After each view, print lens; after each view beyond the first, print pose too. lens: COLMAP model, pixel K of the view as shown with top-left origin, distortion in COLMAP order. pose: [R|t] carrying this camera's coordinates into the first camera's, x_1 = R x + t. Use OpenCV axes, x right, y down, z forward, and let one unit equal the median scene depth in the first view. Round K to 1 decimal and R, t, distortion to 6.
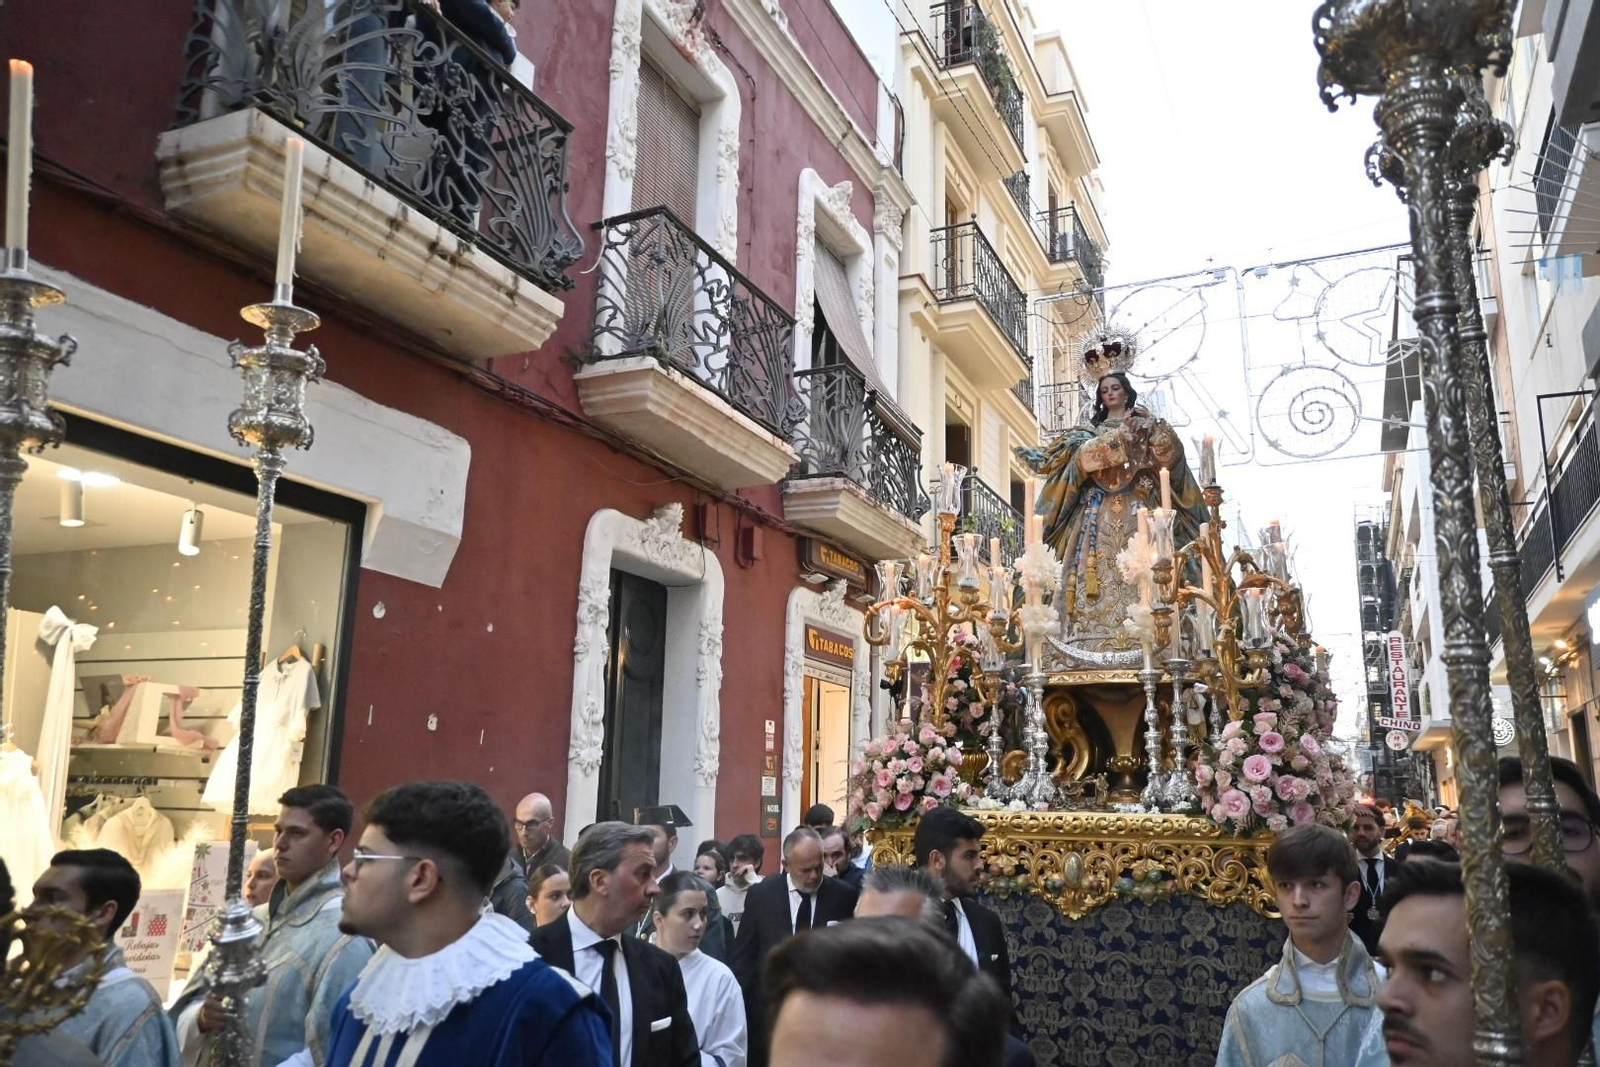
lens RADIAL K [[1194.0, 0, 813.6], [0, 1194.0, 533.0], [0, 0, 1]] dist [0.002510, -0.001676]
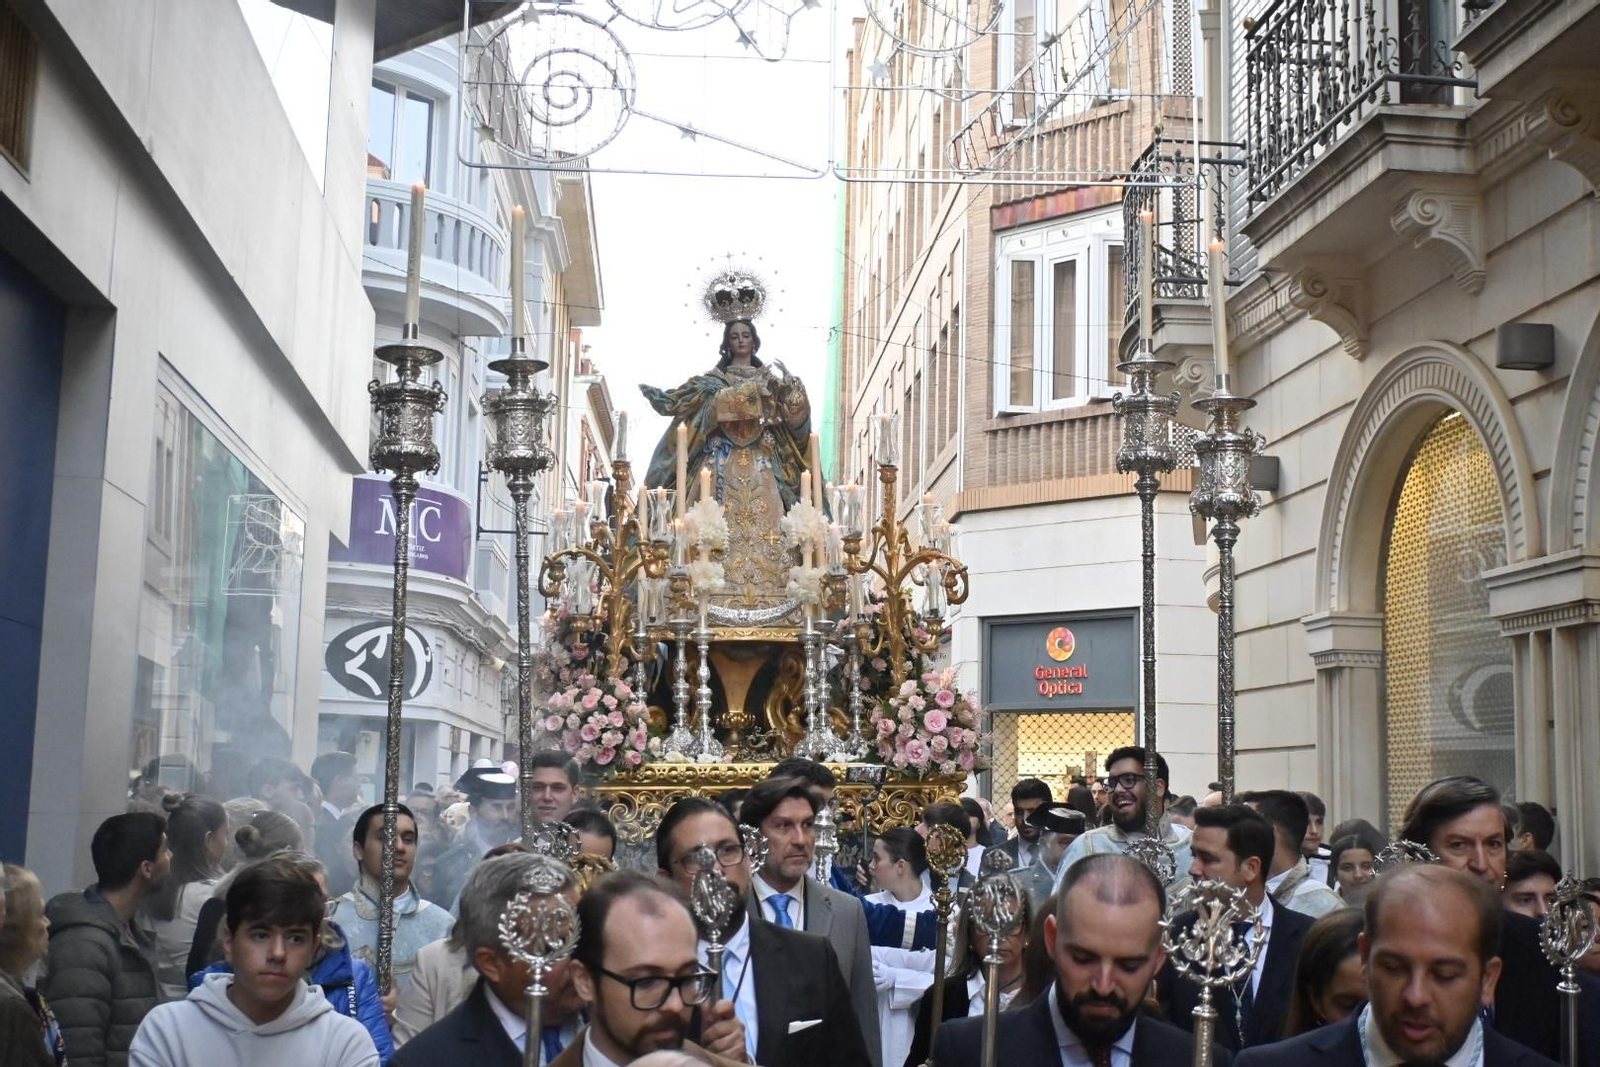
lens RADIAL K [[1905.2, 0, 797.5], [0, 1905.2, 535.6], [0, 0, 1]] dist [-0.018766, 0.000000]
pose [[0.832597, 0.052443, 0.551391, -0.677721], [-0.101169, 0.993159, 0.058304, -0.067100], [-0.544561, -0.104327, 0.832207, -0.392572]]
